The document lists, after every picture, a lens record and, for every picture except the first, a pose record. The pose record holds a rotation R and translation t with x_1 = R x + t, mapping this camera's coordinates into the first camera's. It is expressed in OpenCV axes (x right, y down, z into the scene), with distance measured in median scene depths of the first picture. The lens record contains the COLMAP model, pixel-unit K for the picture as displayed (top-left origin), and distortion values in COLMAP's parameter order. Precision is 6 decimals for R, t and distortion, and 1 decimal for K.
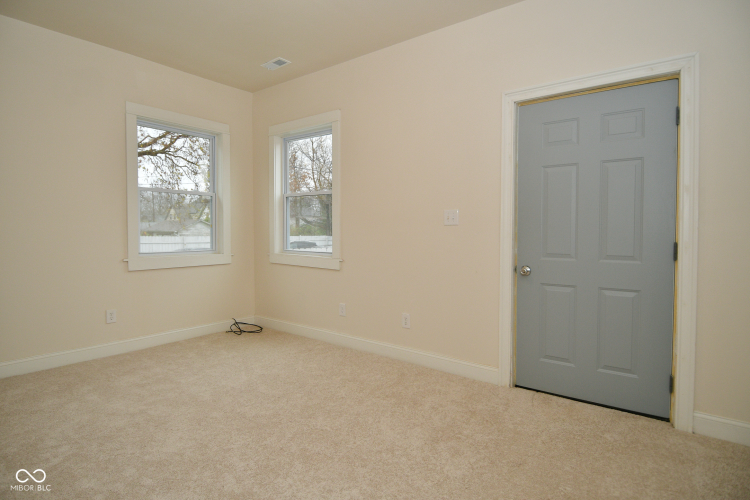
lens RADIAL K [[395.4, 0, 374.3], [0, 395.4, 248.0], [0, 0, 1]] dist [0.009910, -0.022398]
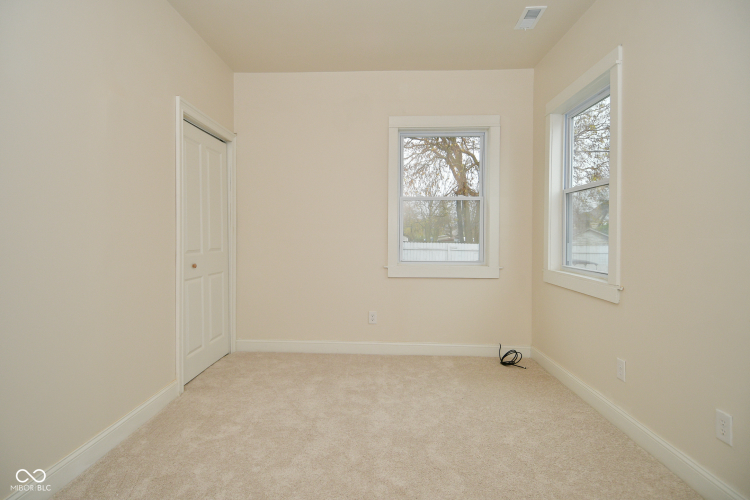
lens RADIAL K [[395.4, 0, 375.2], [0, 395.4, 245.0], [0, 0, 1]] dist [0.009910, -0.022398]
pose [[0.573104, 0.015269, -0.819340, 0.222888], [-0.039336, 0.999186, -0.008894, -0.016986], [0.818538, 0.037327, 0.573239, 0.374460]]
